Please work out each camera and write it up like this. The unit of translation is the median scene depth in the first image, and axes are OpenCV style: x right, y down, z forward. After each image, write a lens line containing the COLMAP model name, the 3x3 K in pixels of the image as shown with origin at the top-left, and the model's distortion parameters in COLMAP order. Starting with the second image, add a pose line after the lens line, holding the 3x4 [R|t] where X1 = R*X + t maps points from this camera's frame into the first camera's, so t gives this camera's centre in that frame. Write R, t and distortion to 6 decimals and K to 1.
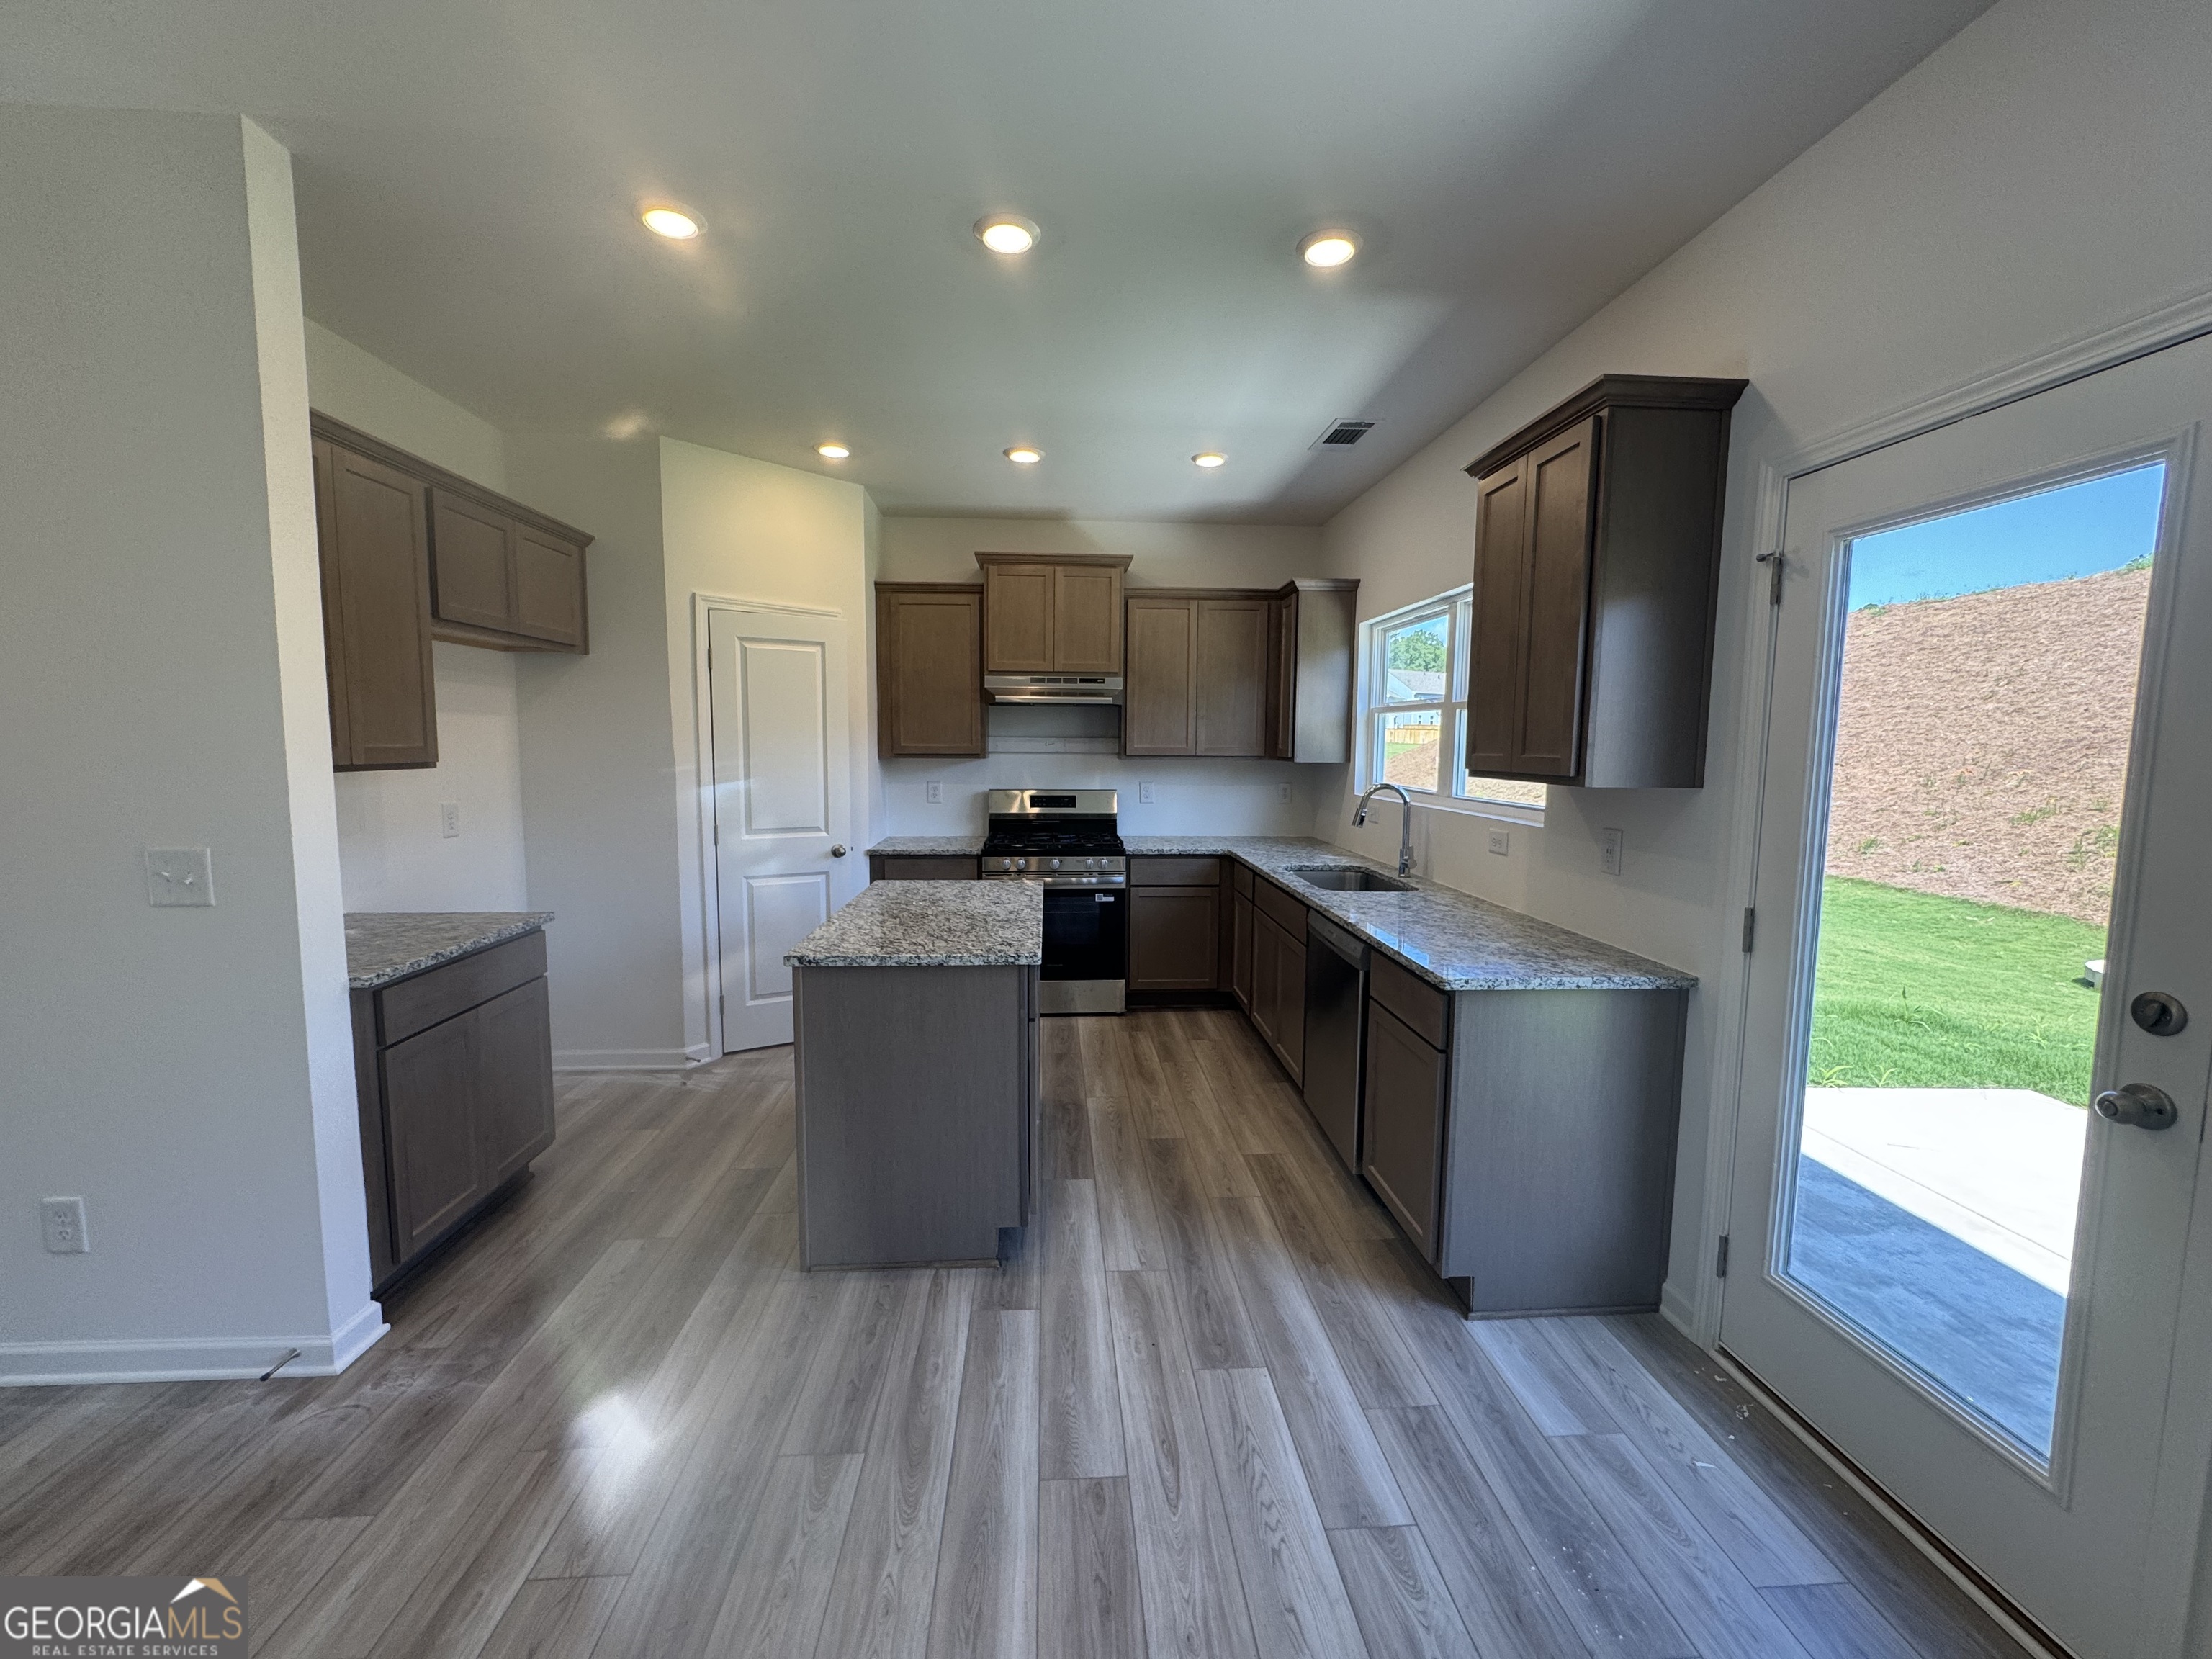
lens RADIAL K [[886.0, 0, 1107.3], [0, 886.0, 821.2], [0, 0, 1]] dist [-0.003120, 0.001268]
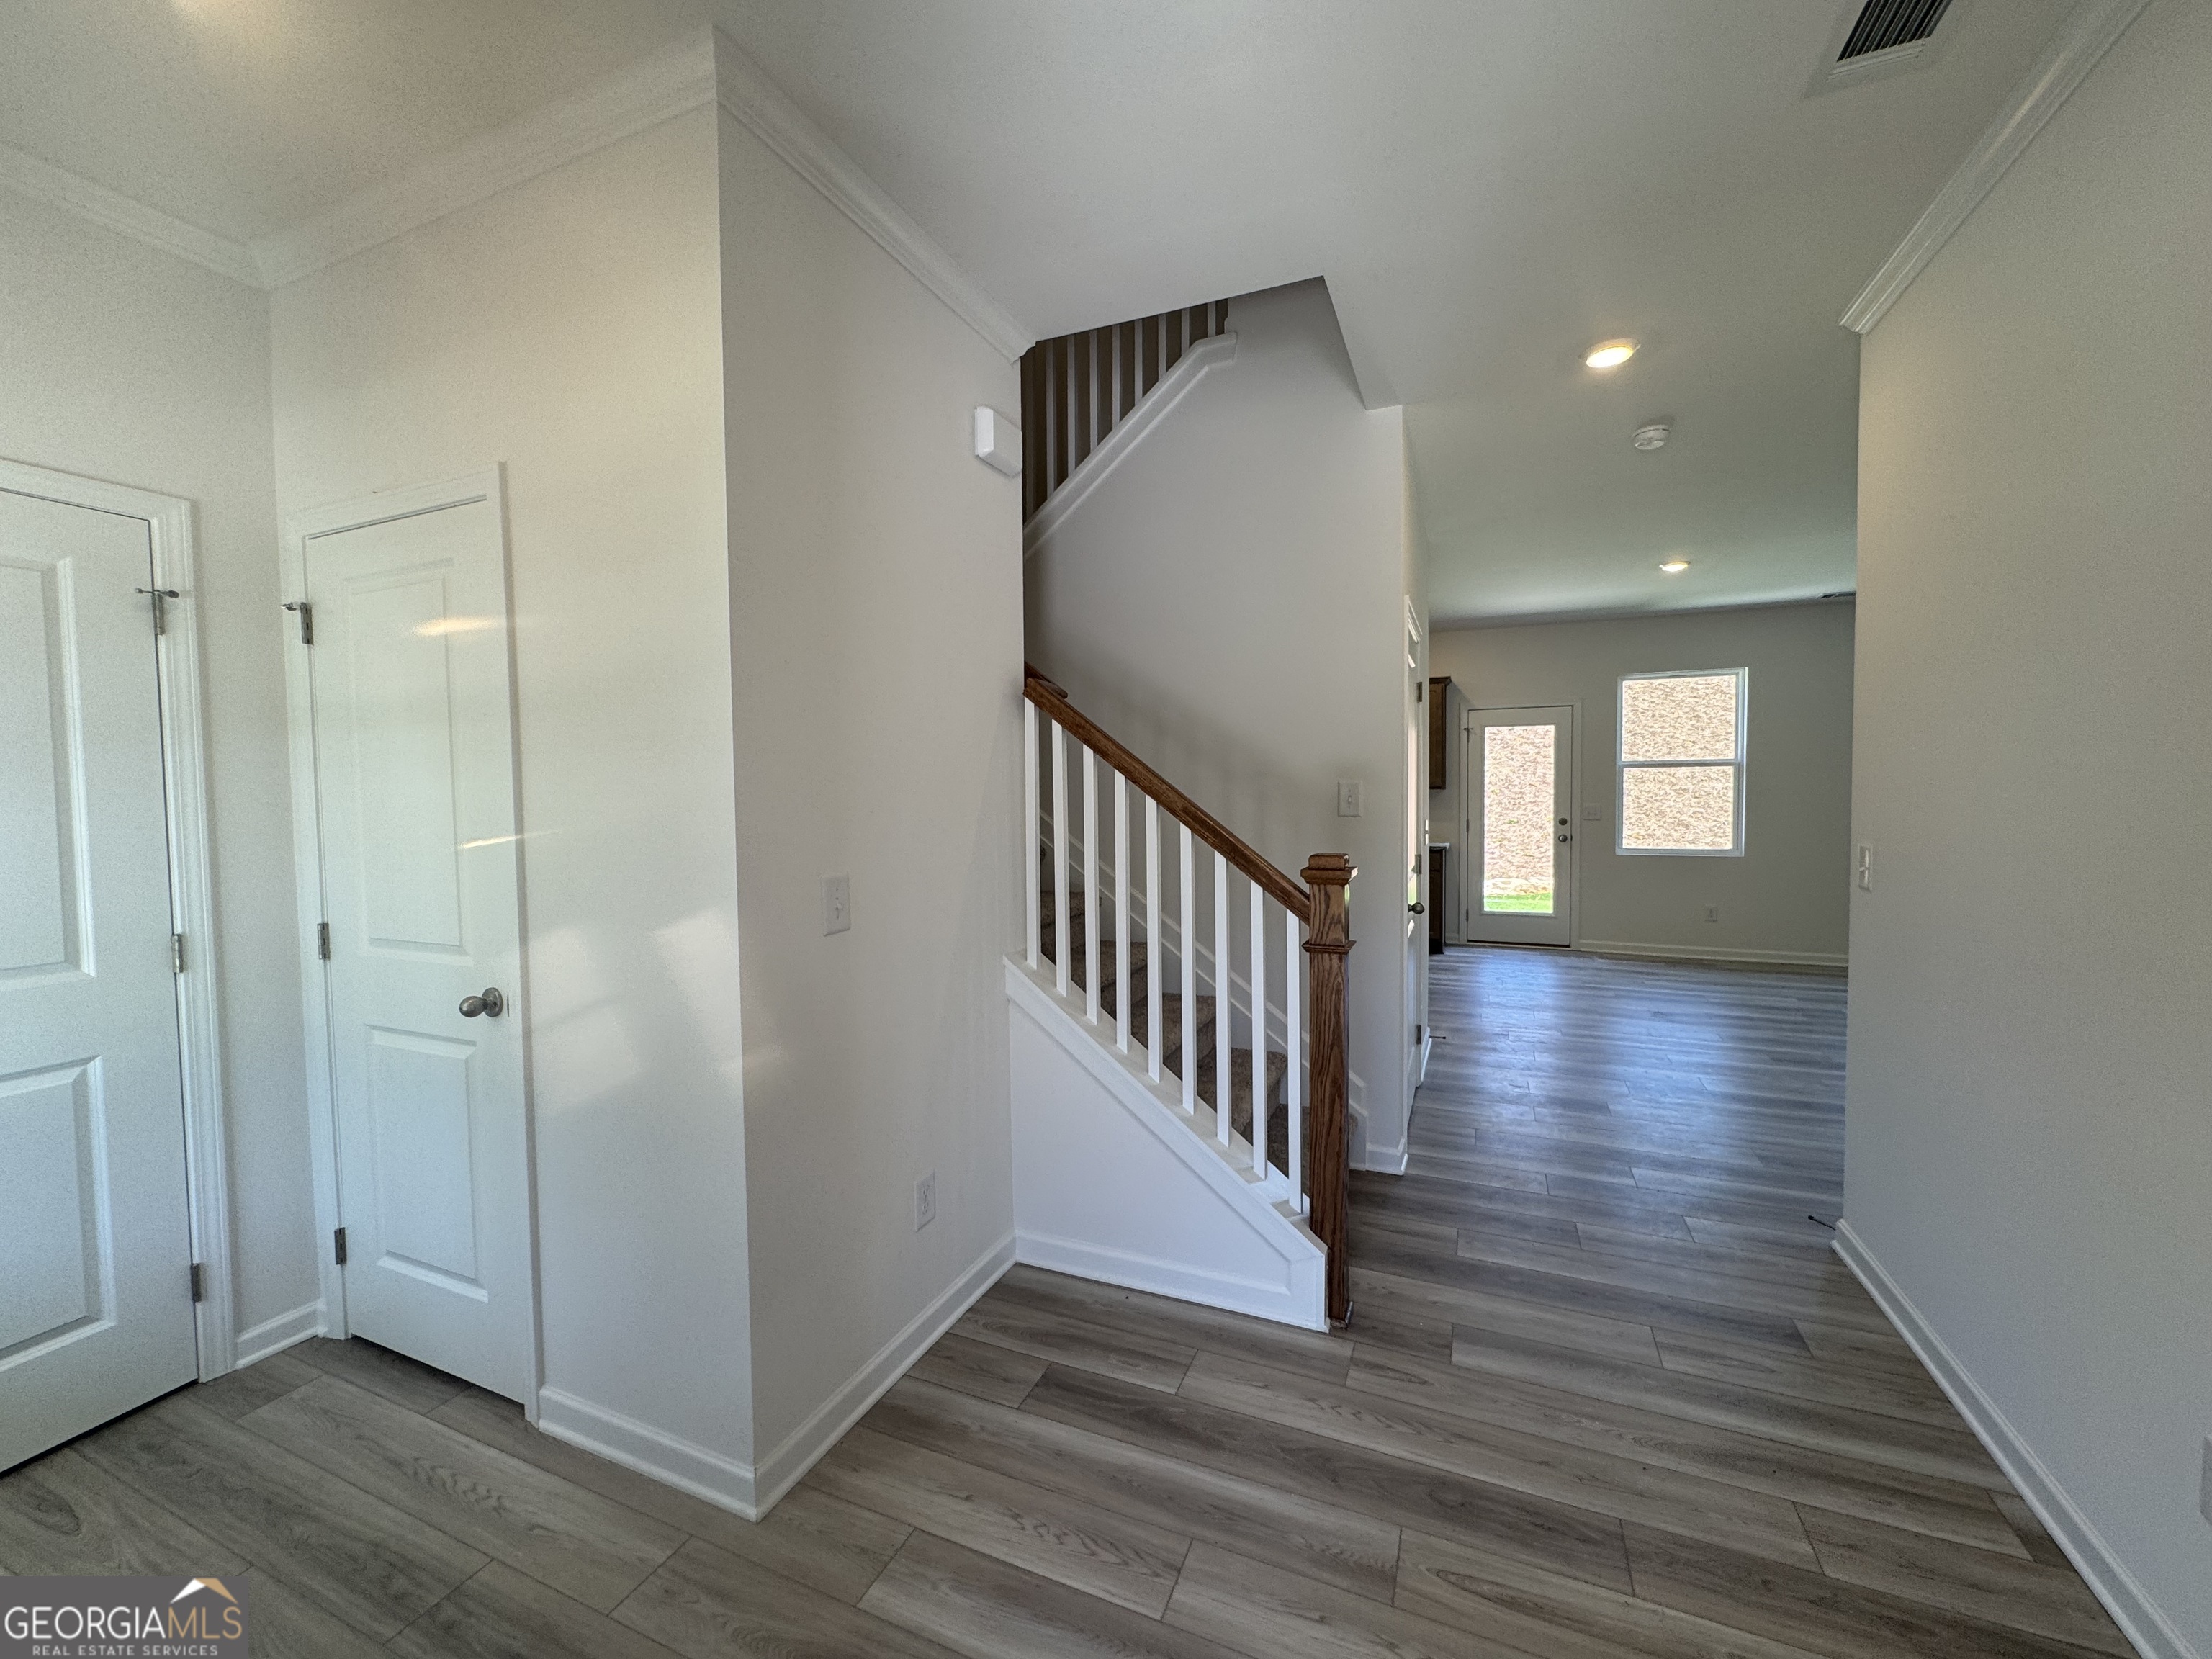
lens RADIAL K [[886.0, 0, 1112.4], [0, 886.0, 827.7], [0, 0, 1]] dist [-0.003120, 0.001268]
pose [[0.443250, -0.049567, 0.895026, -2.927776], [0.089422, 0.995935, 0.010870, -0.038495], [-0.891926, 0.075217, 0.445881, 0.579965]]
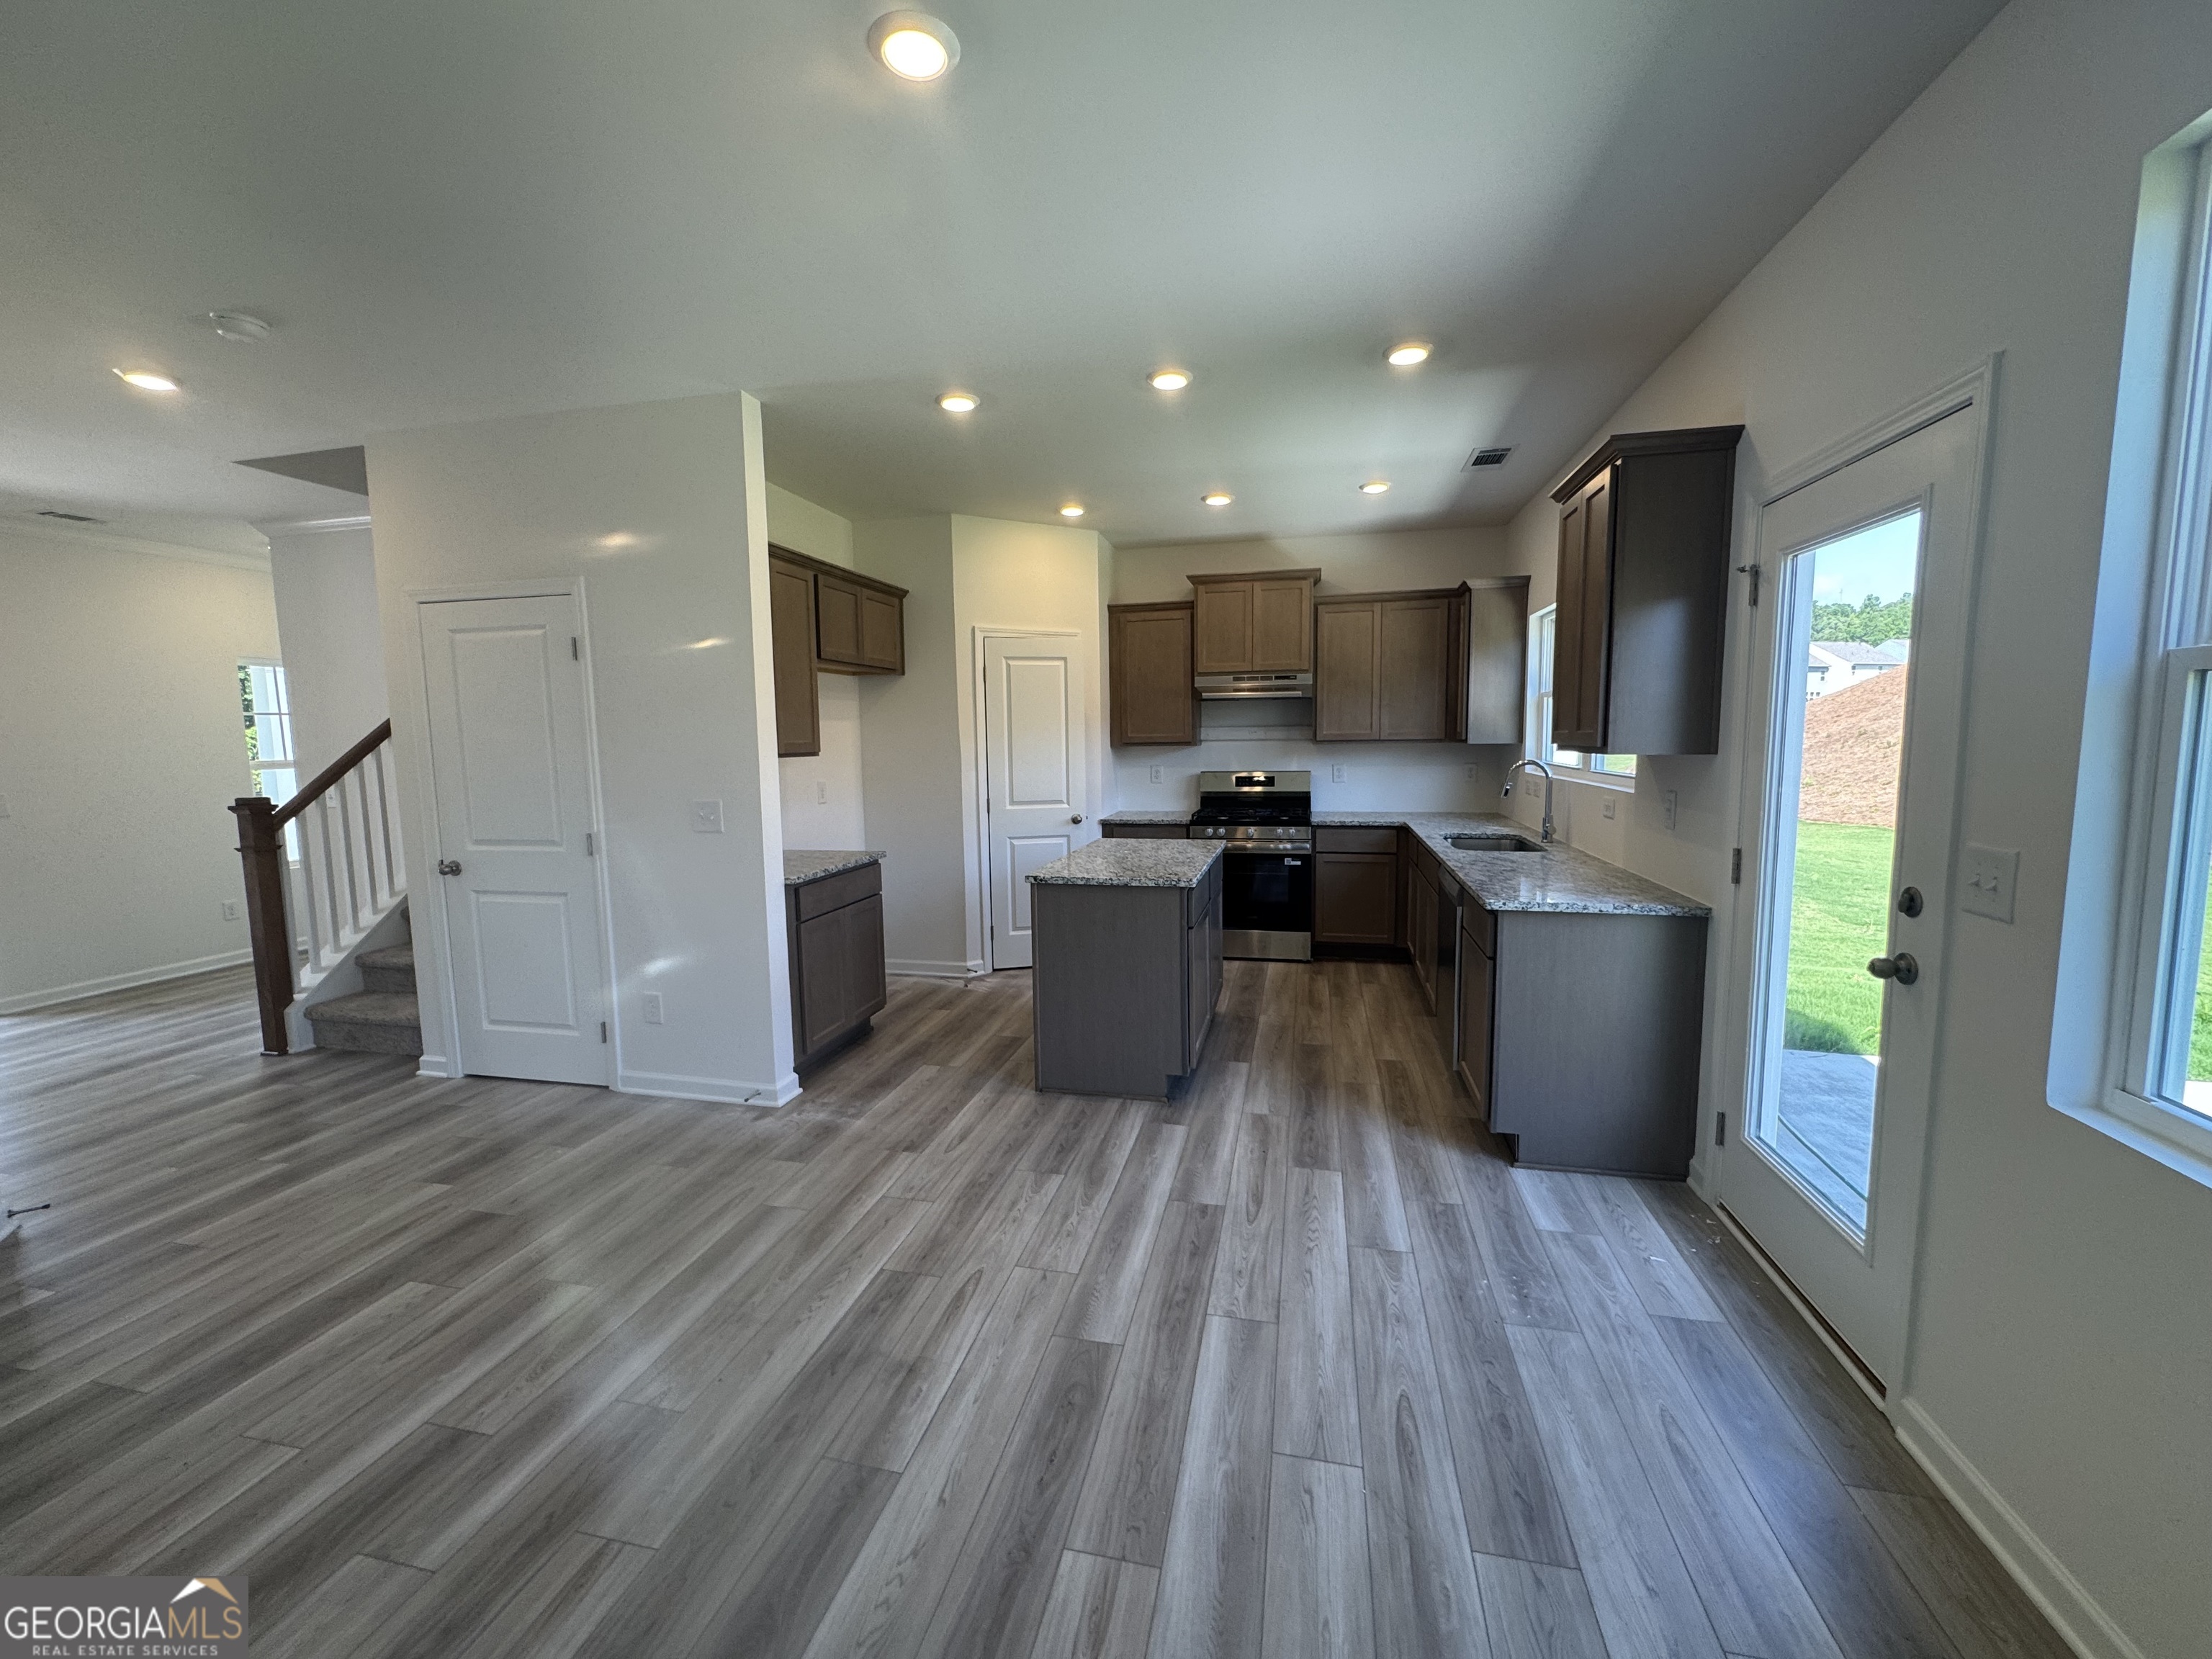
lens RADIAL K [[886.0, 0, 1102.3], [0, 886.0, 816.9], [0, 0, 1]] dist [-0.003120, 0.001268]
pose [[0.955744, 0.005916, -0.294139, 0.205396], [-0.004781, 0.999978, 0.004578, 0.045836], [0.294159, -0.002969, 0.955752, -0.406050]]
